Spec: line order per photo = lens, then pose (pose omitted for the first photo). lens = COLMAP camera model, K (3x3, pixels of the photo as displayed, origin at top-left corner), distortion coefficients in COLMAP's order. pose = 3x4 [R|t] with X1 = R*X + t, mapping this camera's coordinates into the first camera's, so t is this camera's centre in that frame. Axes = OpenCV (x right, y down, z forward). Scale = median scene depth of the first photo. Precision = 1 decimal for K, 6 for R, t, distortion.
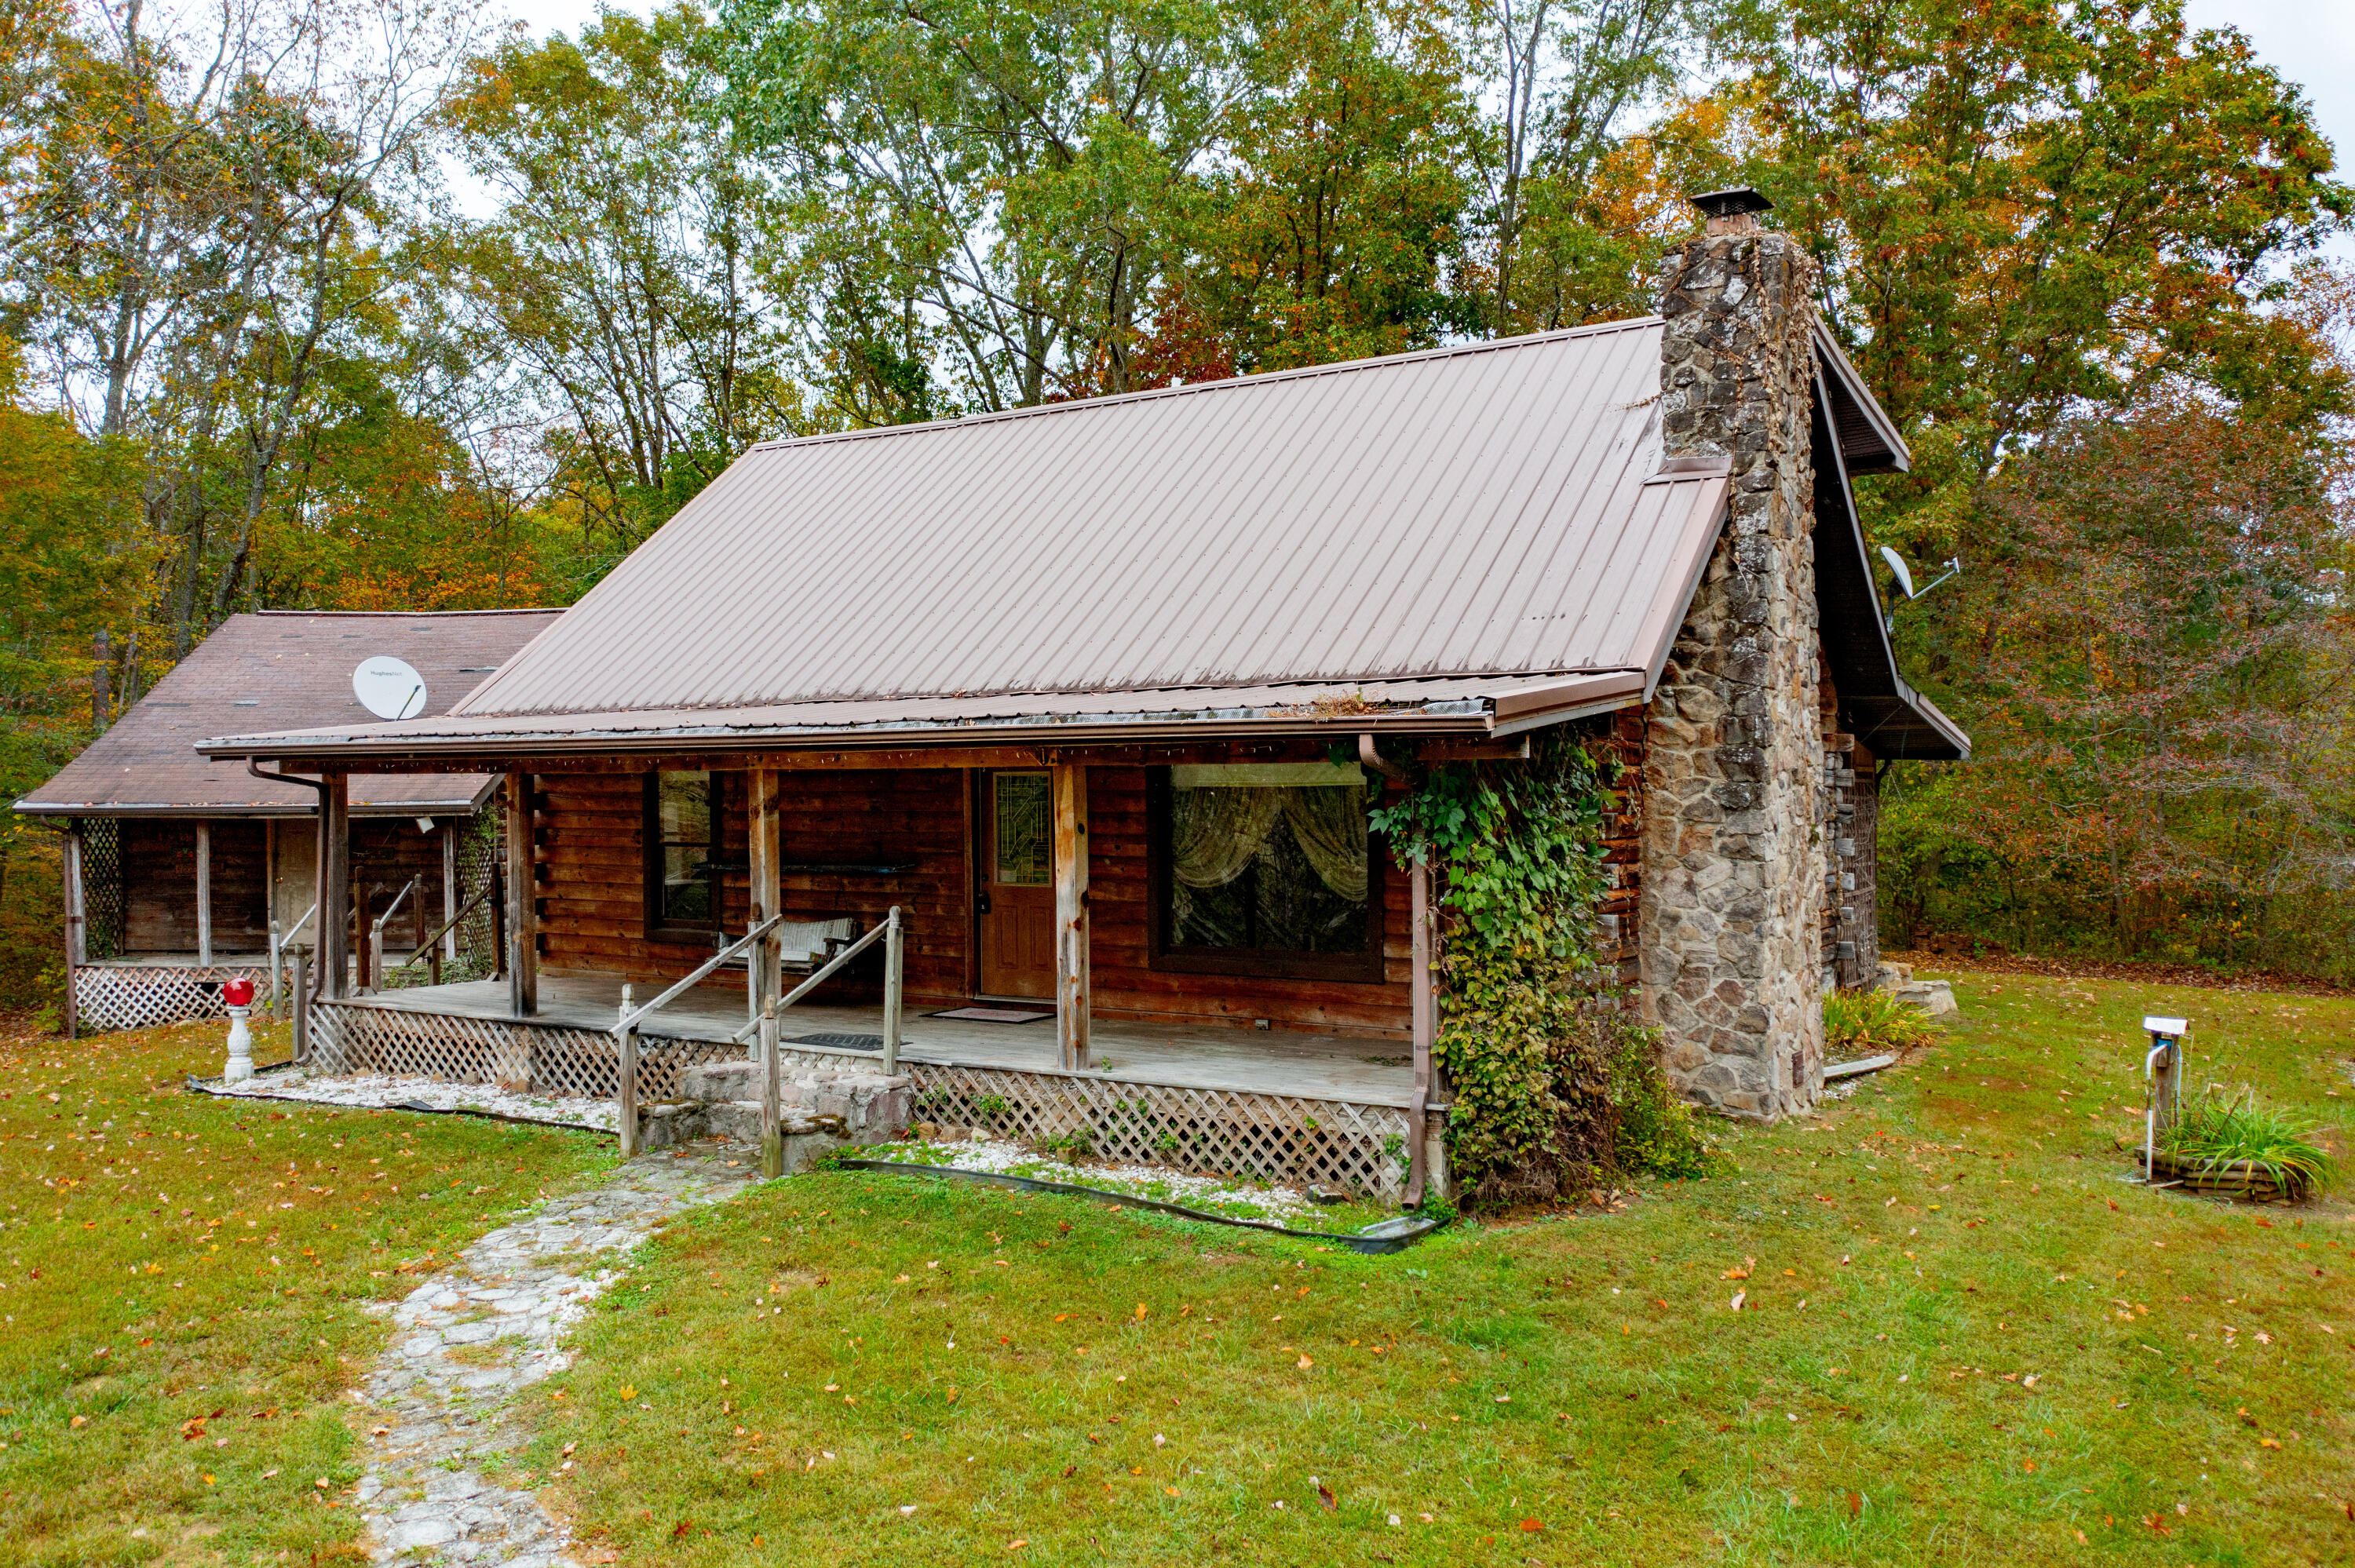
lens RADIAL K [[1853.9, 0, 1167.5], [0, 1853.9, 784.8], [0, 0, 1]] dist [-0.016718, 0.002302]
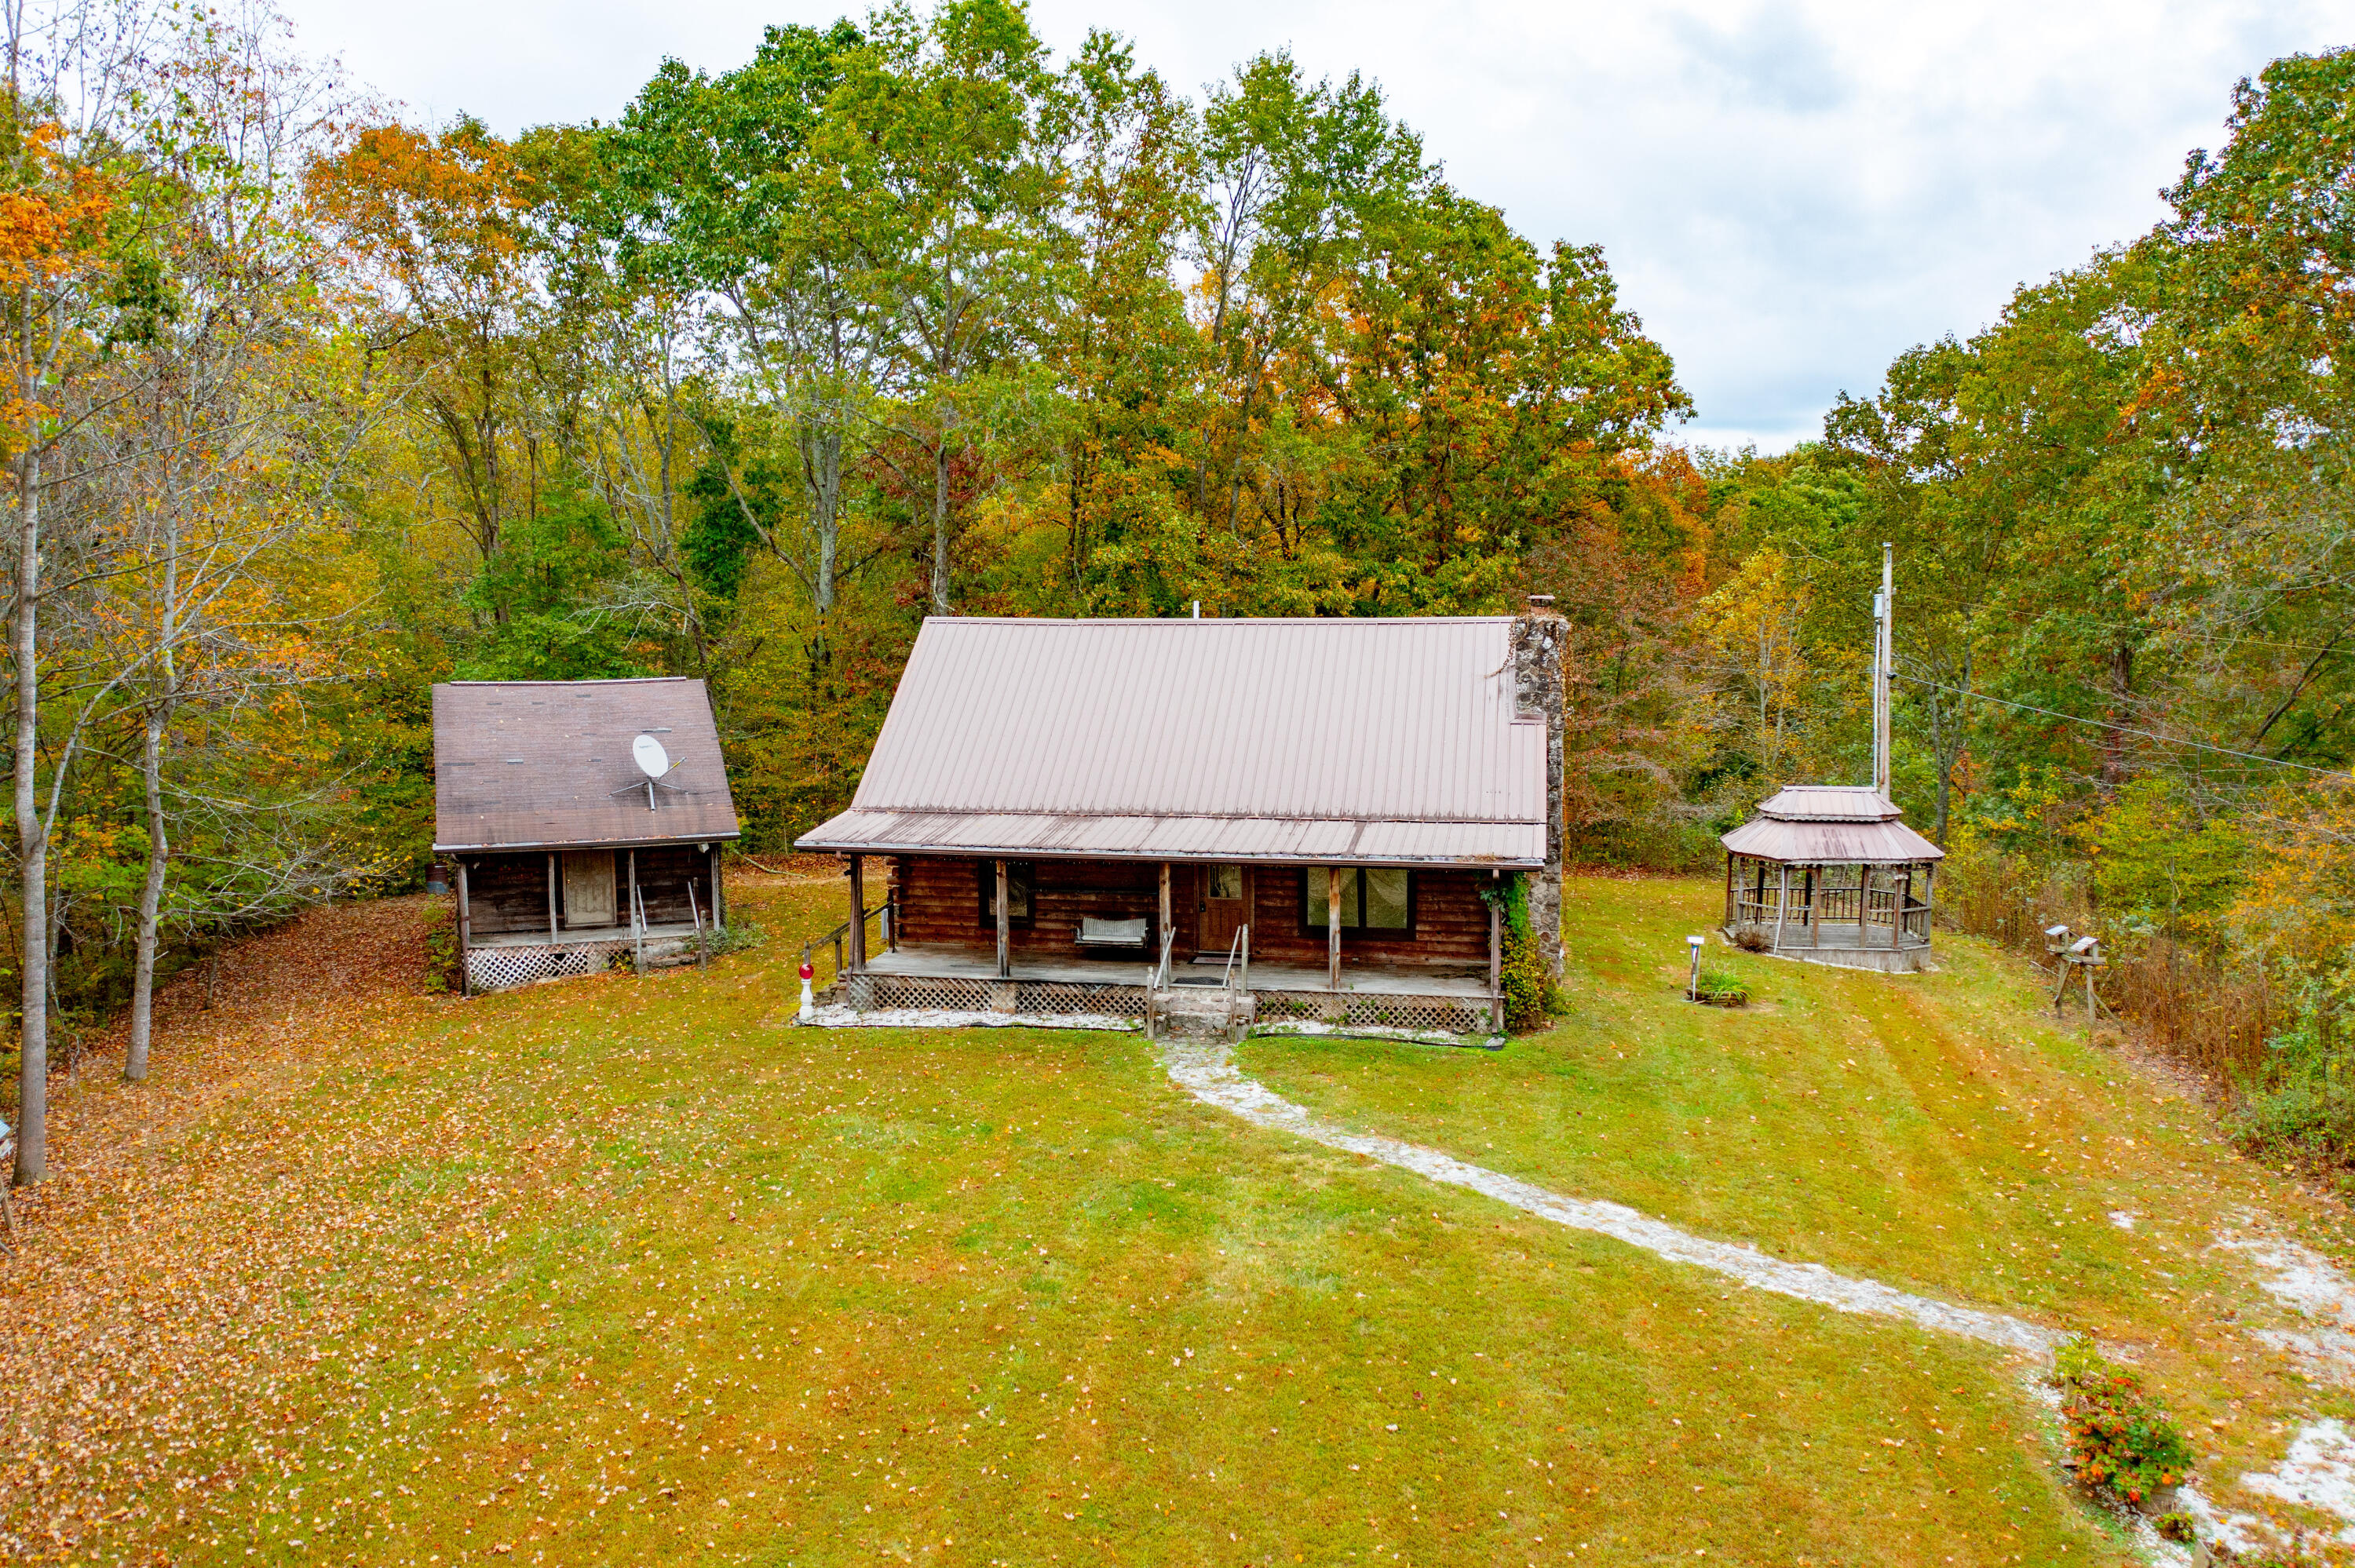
lens RADIAL K [[1853.9, 0, 1168.4], [0, 1853.9, 785.3], [0, 0, 1]] dist [-0.016718, 0.002302]
pose [[0.931591, -0.032415, 0.362059, -1.024343], [-0.003025, 0.995290, 0.096891, -0.317994], [-0.363495, -0.091358, 0.927106, -1.055424]]
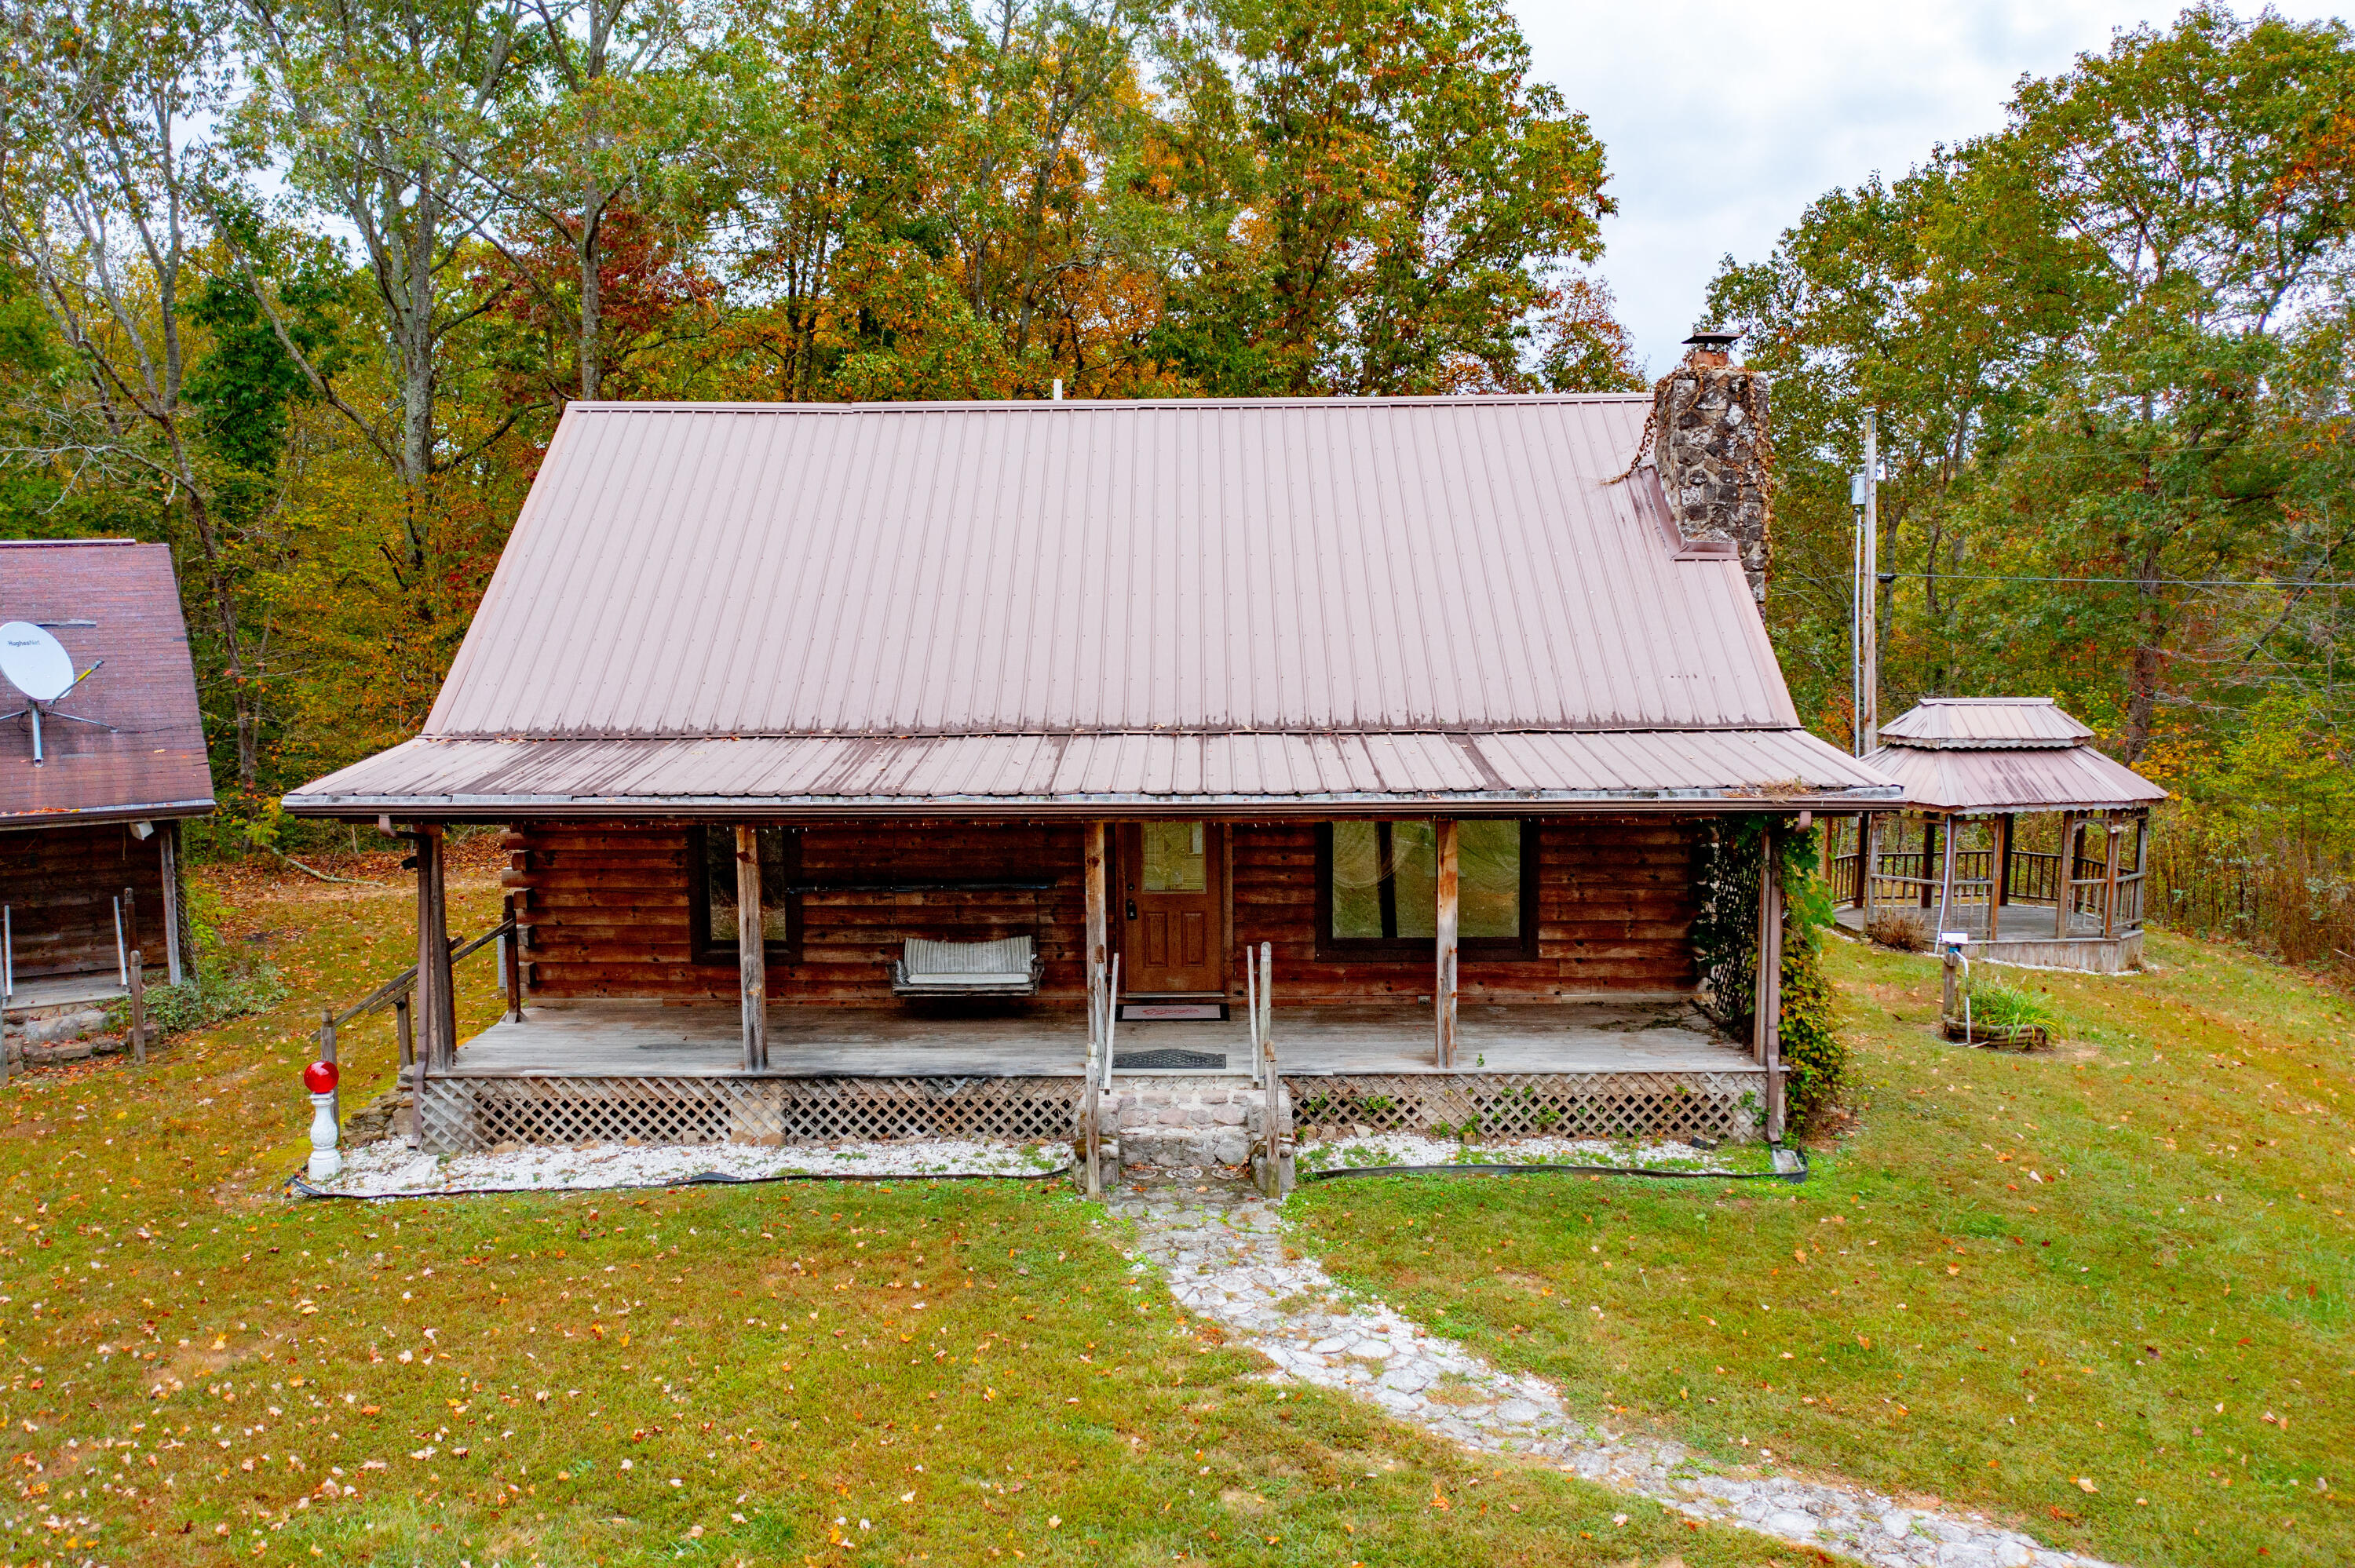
lens RADIAL K [[1853.9, 0, 1170.6], [0, 1853.9, 795.1], [0, 0, 1]] dist [-0.016718, 0.002302]
pose [[0.849299, -0.055087, 0.525031, -0.751701], [0.001456, 0.994781, 0.102019, -0.133848], [-0.527911, -0.085880, 0.844947, 0.074827]]
